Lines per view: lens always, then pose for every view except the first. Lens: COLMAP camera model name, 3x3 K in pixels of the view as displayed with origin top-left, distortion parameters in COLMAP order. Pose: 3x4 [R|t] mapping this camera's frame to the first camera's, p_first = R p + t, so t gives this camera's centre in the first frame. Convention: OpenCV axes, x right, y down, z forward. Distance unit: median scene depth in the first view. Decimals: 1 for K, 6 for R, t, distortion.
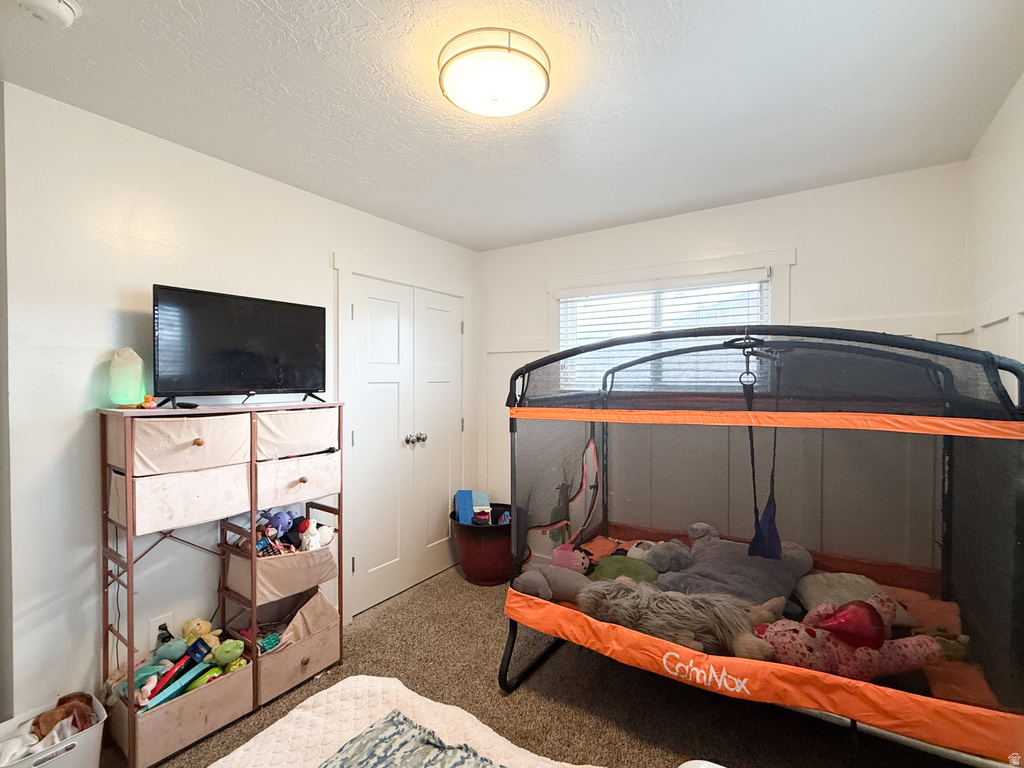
lens RADIAL K [[473.0, 0, 512.0], [0, 473.0, 384.0], [0, 0, 1]] dist [0.001638, 0.000609]
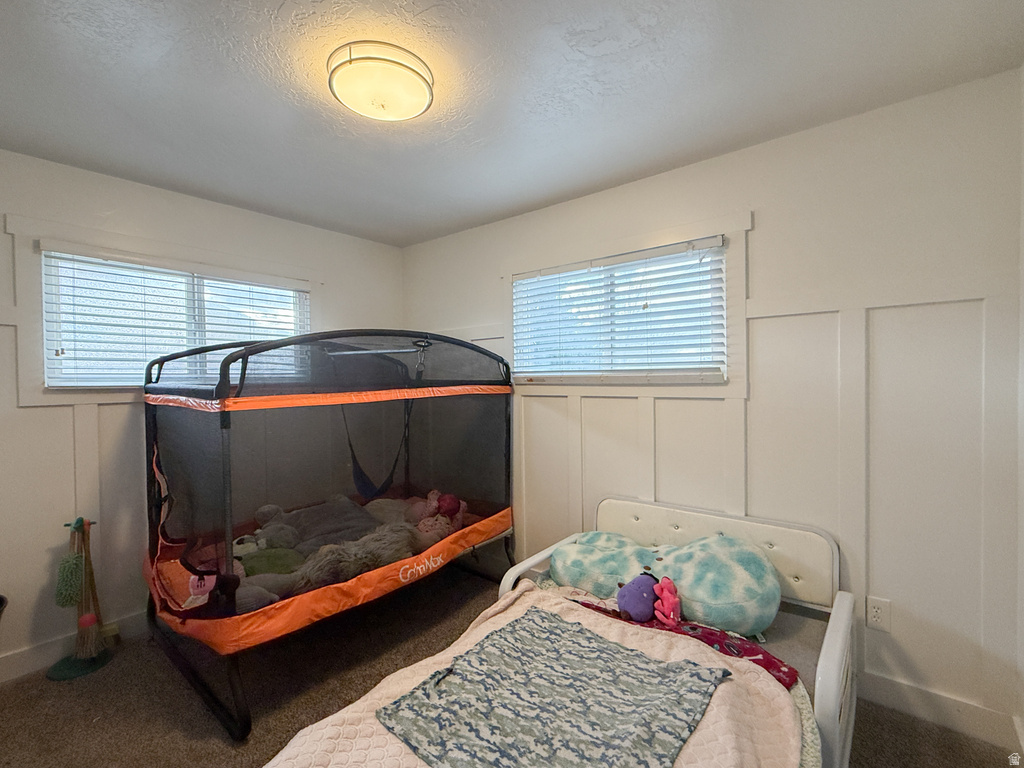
lens RADIAL K [[473.0, 0, 512.0], [0, 473.0, 384.0], [0, 0, 1]] dist [0.001638, 0.000609]
pose [[0.104508, -0.011212, 0.994461, -0.802130], [0.024488, 0.999662, 0.008697, 0.030977], [-0.994223, 0.023443, 0.104748, 0.439973]]
